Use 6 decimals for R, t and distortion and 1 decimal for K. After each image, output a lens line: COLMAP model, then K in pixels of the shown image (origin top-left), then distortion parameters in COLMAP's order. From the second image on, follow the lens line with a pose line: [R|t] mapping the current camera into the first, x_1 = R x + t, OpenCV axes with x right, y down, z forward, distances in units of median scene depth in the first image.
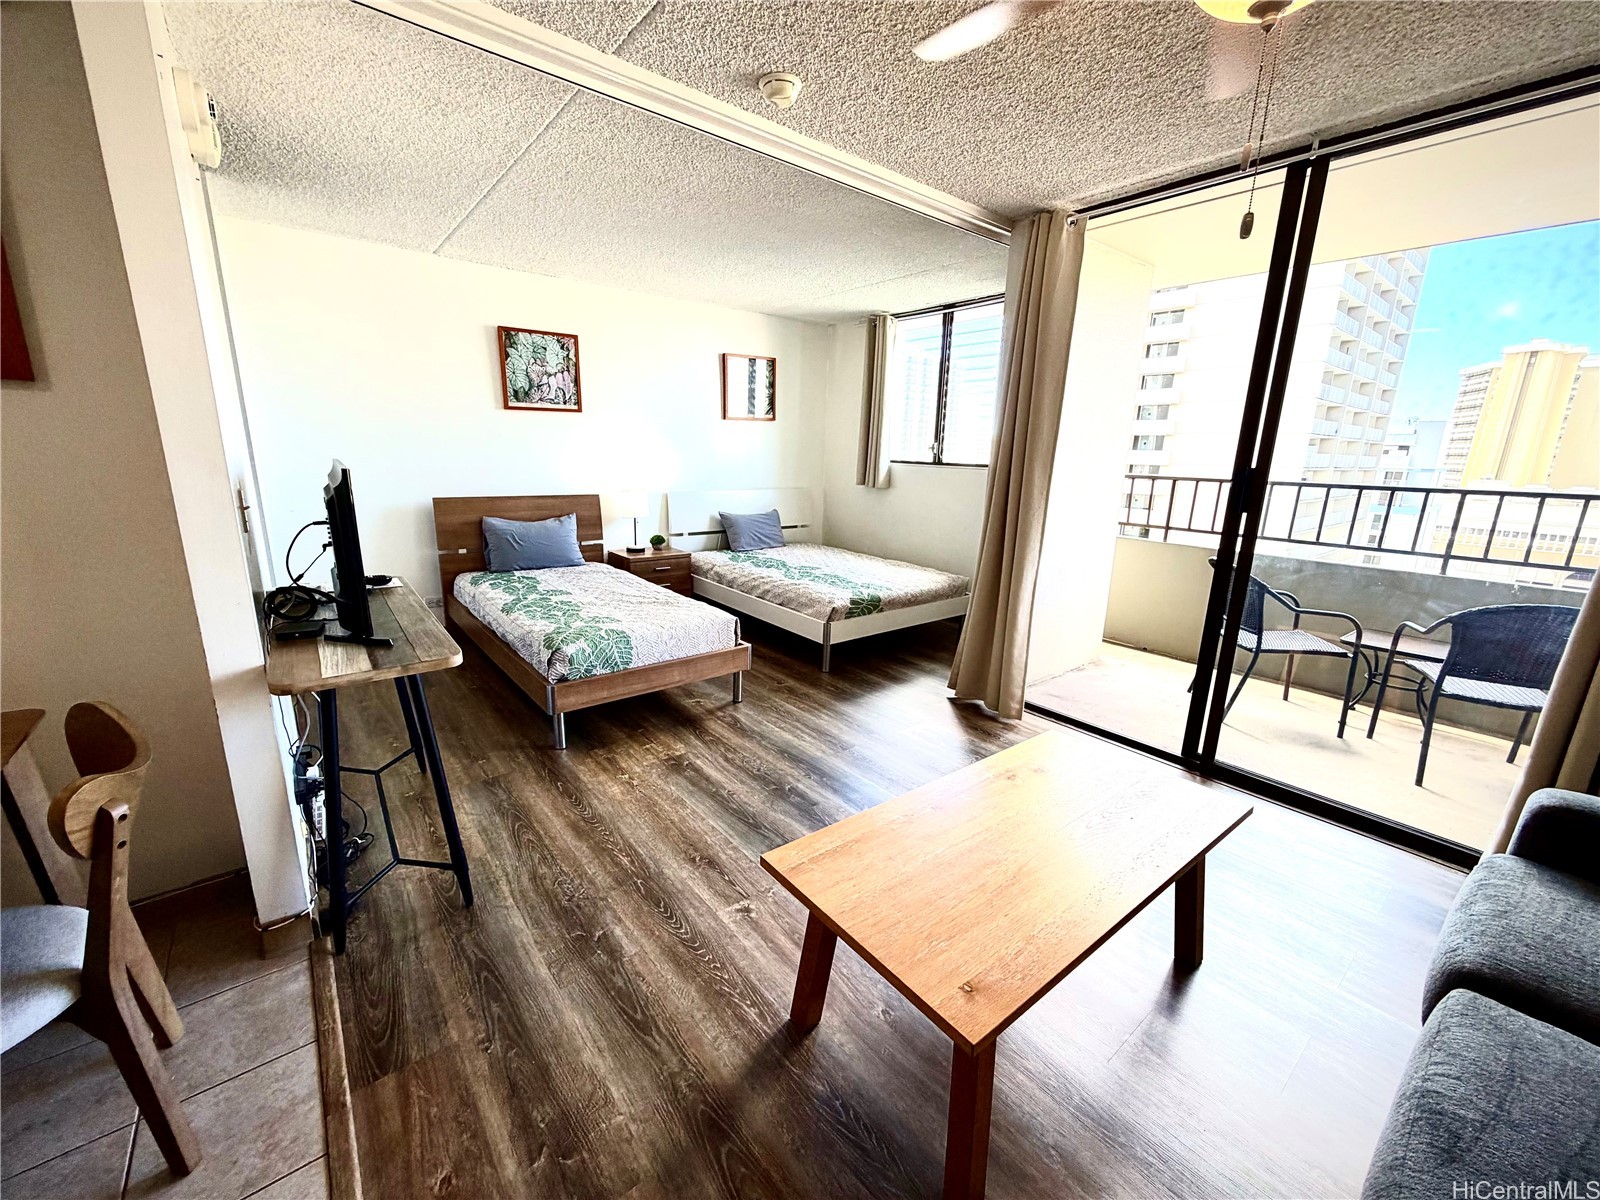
lens RADIAL K [[636.6, 0, 798.3], [0, 636.6, 602.5], [0, 0, 1]] dist [-0.001278, 0.000279]
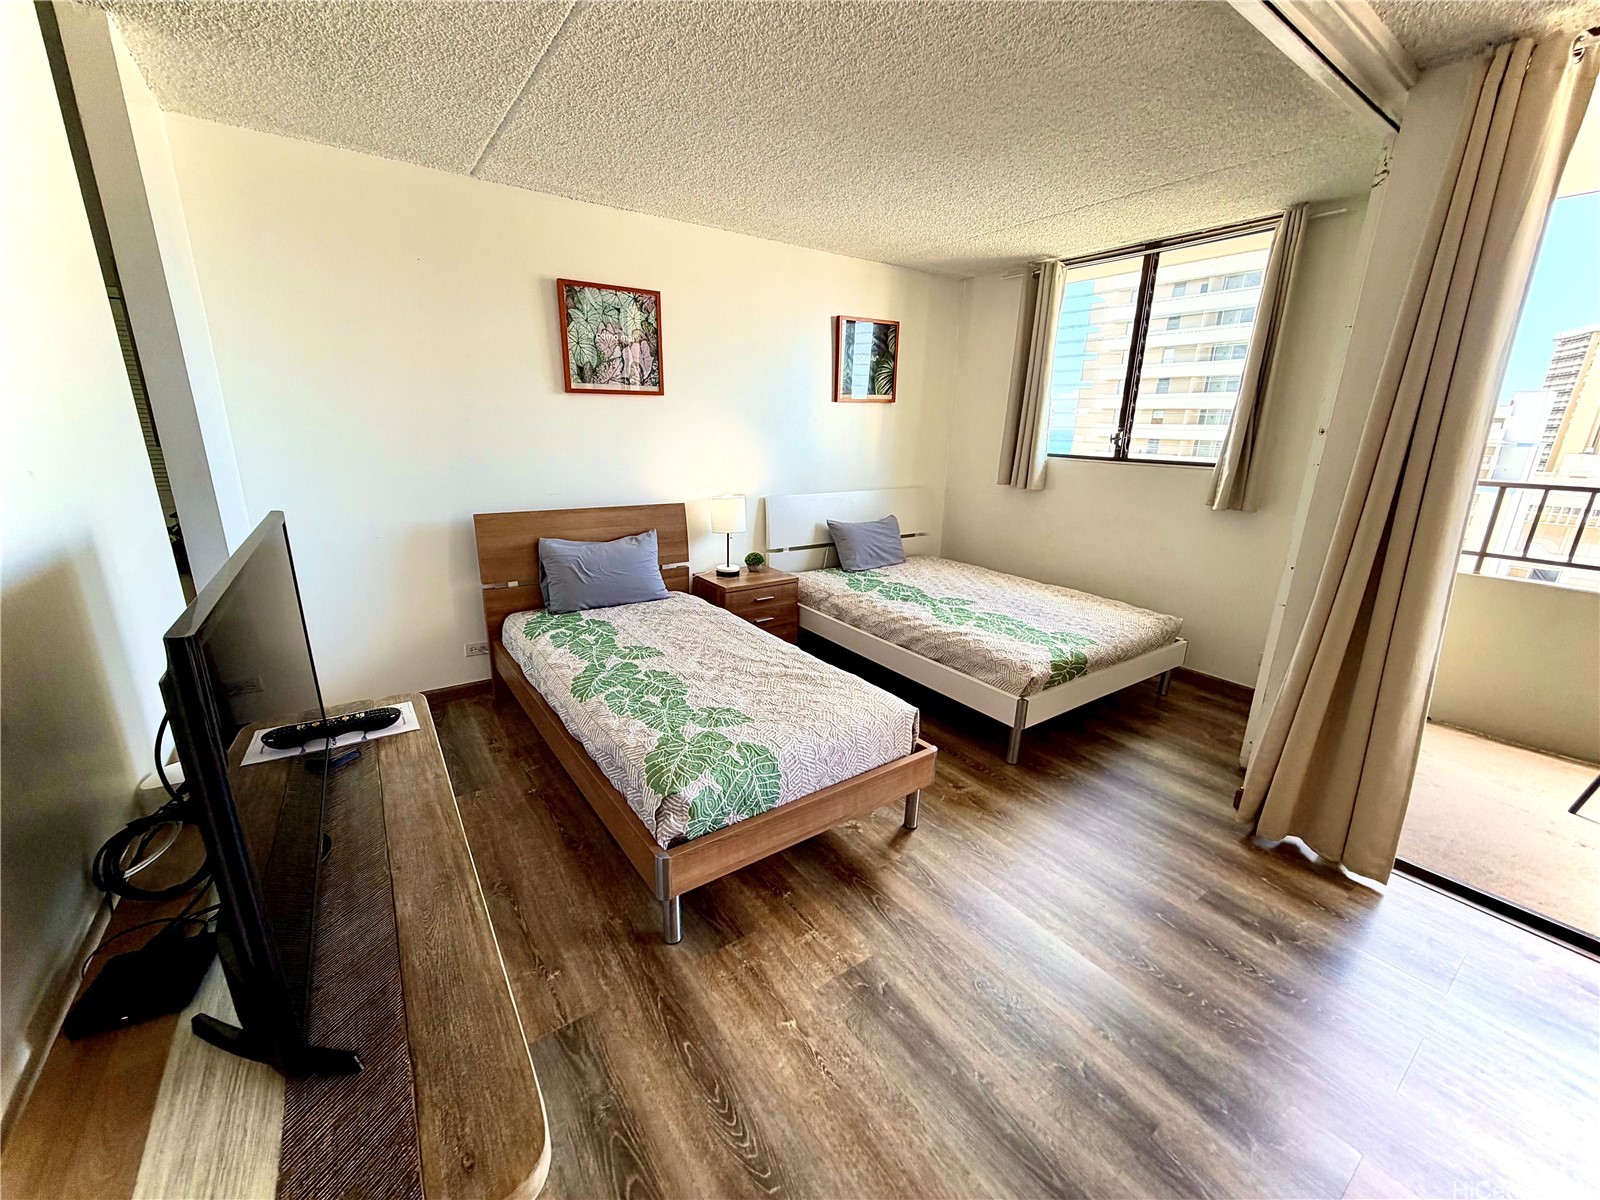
lens RADIAL K [[636.6, 0, 798.3], [0, 636.6, 602.5], [0, 0, 1]] dist [-0.001278, 0.000279]
pose [[0.998445, 0.009918, -0.054862, -0.162340], [-0.007924, 0.999304, 0.036456, -0.096820], [0.055185, -0.035964, 0.997828, 0.289835]]
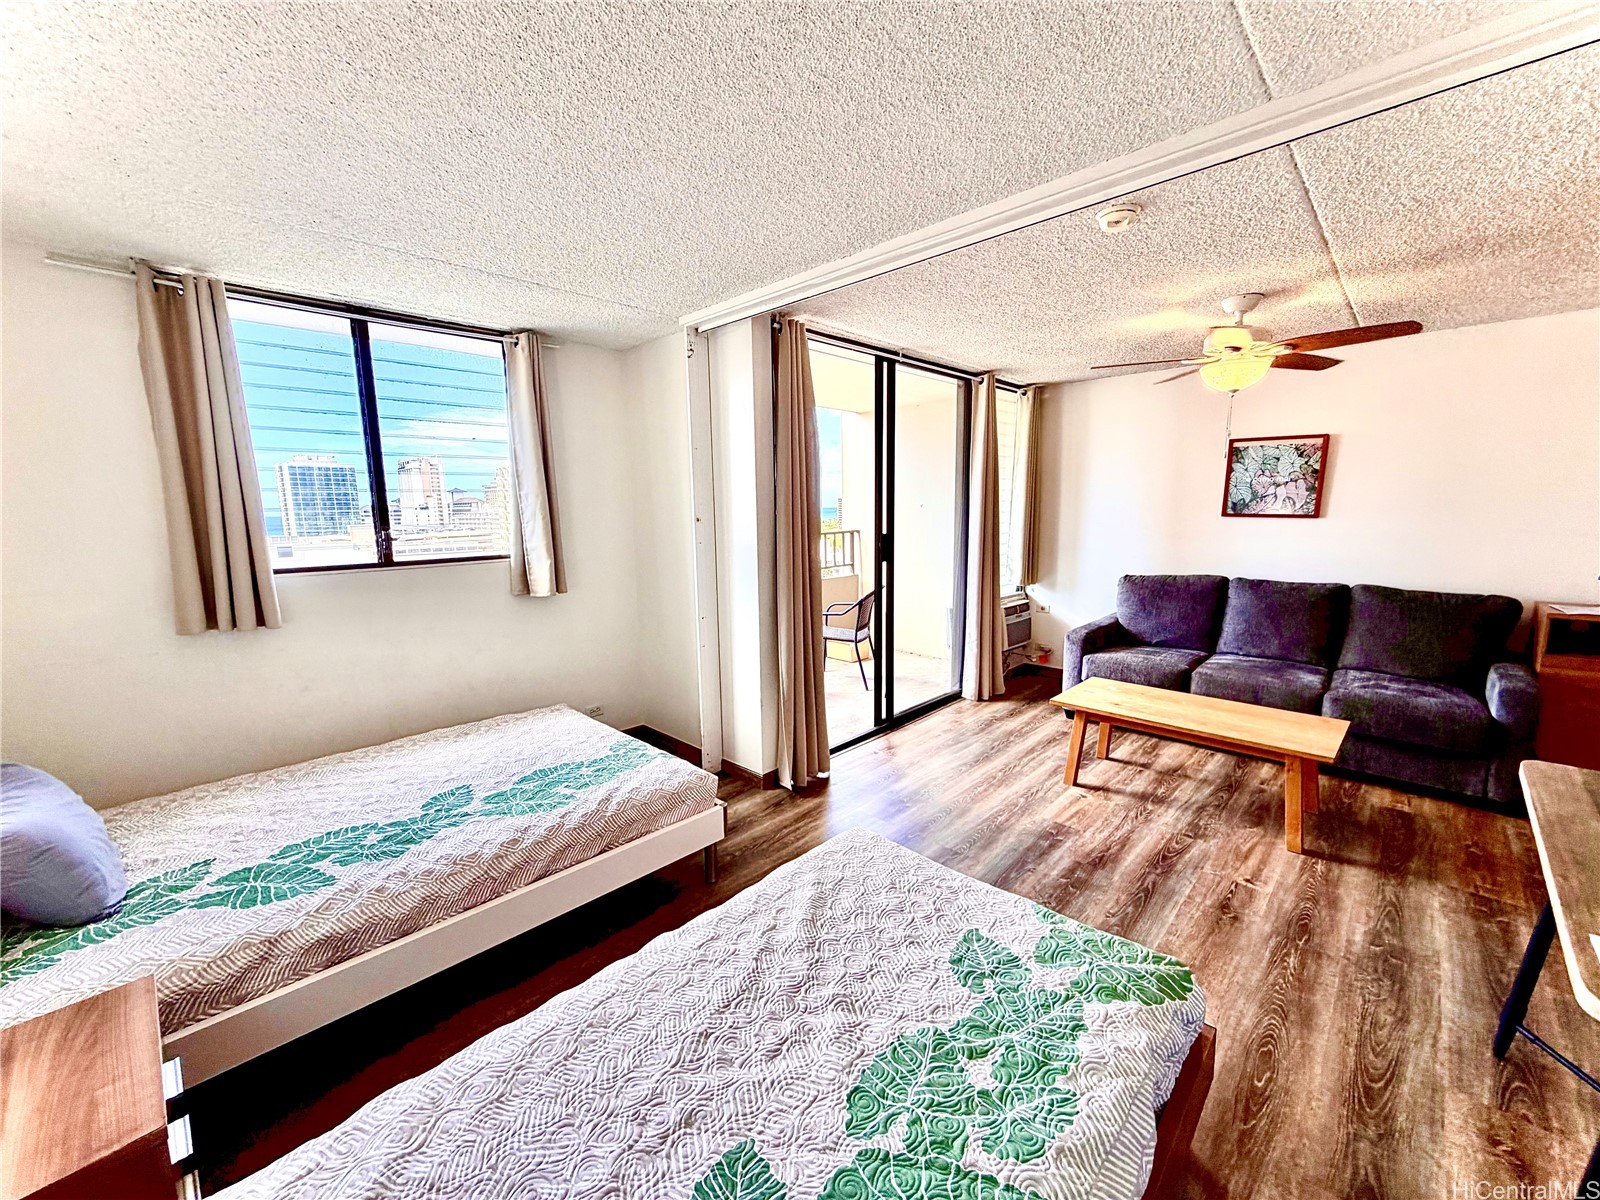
lens RADIAL K [[636.6, 0, 798.3], [0, 636.6, 602.5], [0, 0, 1]] dist [-0.001278, 0.000279]
pose [[-0.123343, -0.172814, 0.977201, -0.572871], [0.247655, 0.948202, 0.198945, -0.278047], [-0.960965, 0.266547, -0.074156, 0.909368]]
